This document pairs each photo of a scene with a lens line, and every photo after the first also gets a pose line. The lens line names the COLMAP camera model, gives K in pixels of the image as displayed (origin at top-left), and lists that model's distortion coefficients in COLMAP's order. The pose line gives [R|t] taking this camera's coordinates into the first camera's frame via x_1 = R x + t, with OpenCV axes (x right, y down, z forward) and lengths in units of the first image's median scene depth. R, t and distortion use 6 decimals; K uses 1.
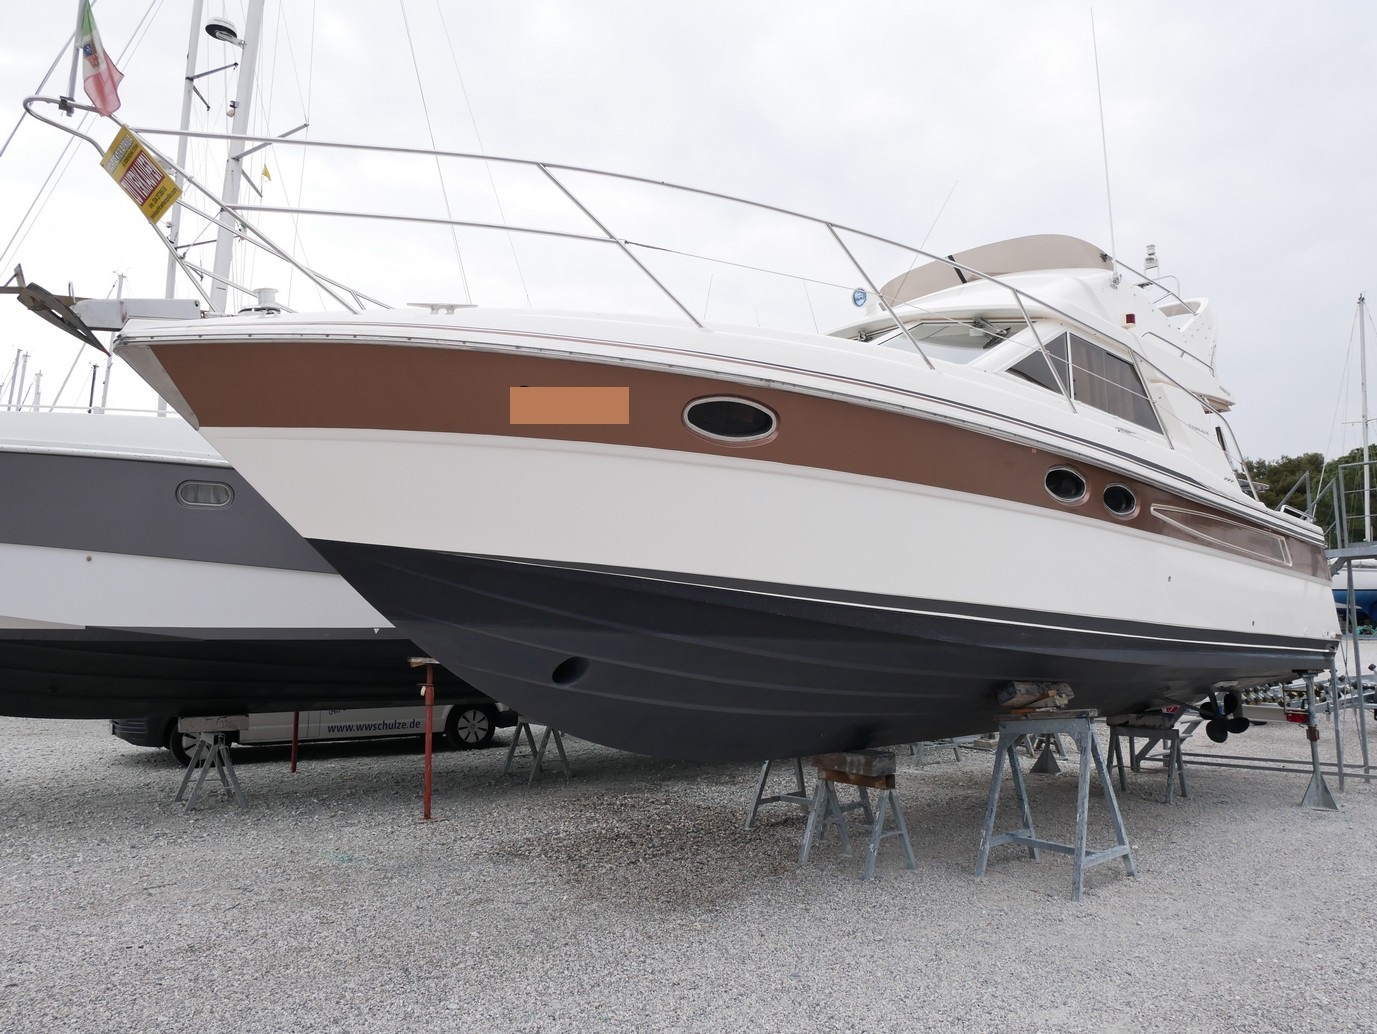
lens RADIAL K [[990.5, 0, 692.0], [0, 990.5, 513.0], [0, 0, 1]] dist [-0.075910, 0.034037]
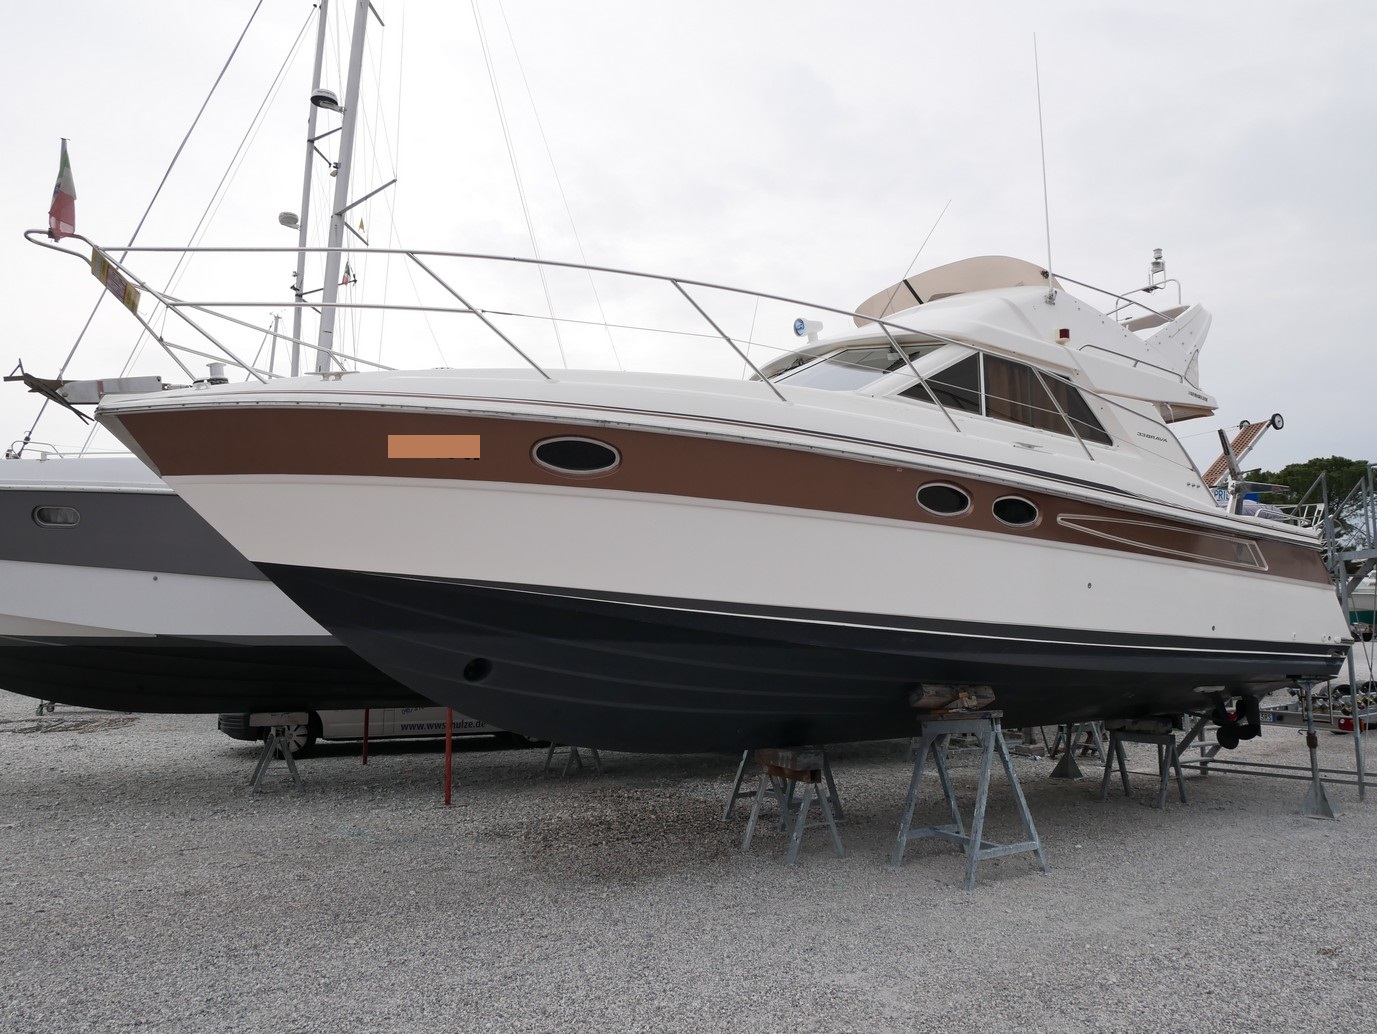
lens RADIAL K [[990.5, 0, 693.2], [0, 990.5, 513.9], [0, 0, 1]] dist [-0.075910, 0.034037]
pose [[0.987121, -0.022659, -0.158360, 0.256335], [0.021449, 0.999726, -0.009346, -0.008196], [0.158529, 0.005829, 0.987337, -0.097201]]
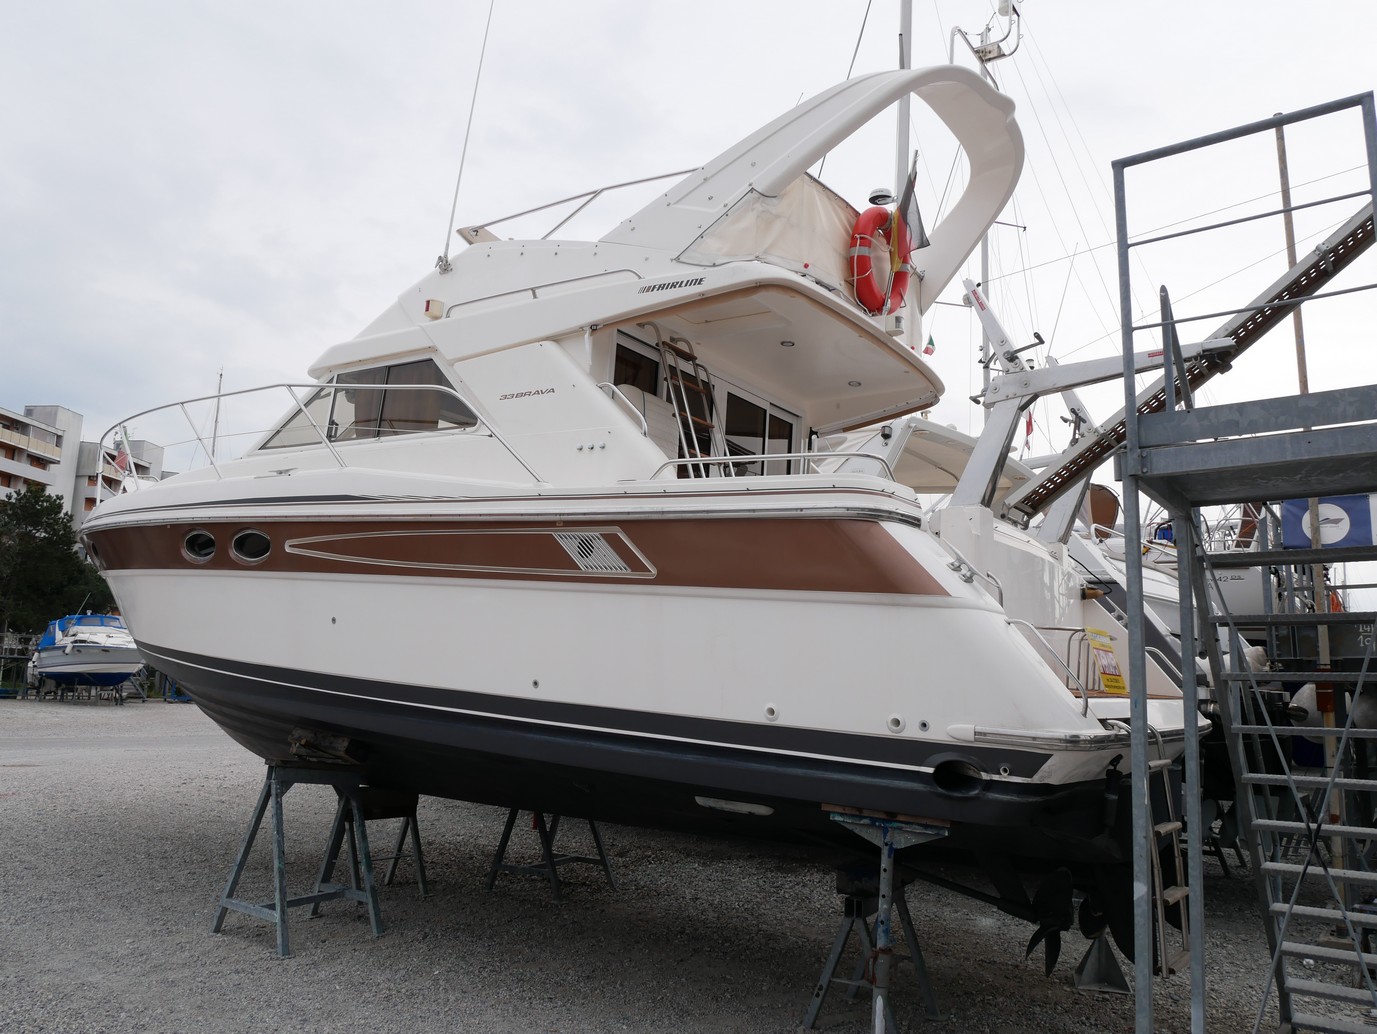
lens RADIAL K [[990.5, 0, 687.2], [0, 990.5, 516.7], [0, 0, 1]] dist [-0.075910, 0.034037]
pose [[0.247971, -0.155728, -0.956169, 1.475530], [0.074441, 0.987140, -0.141467, 0.128763], [0.965903, -0.036098, 0.256375, 1.146409]]
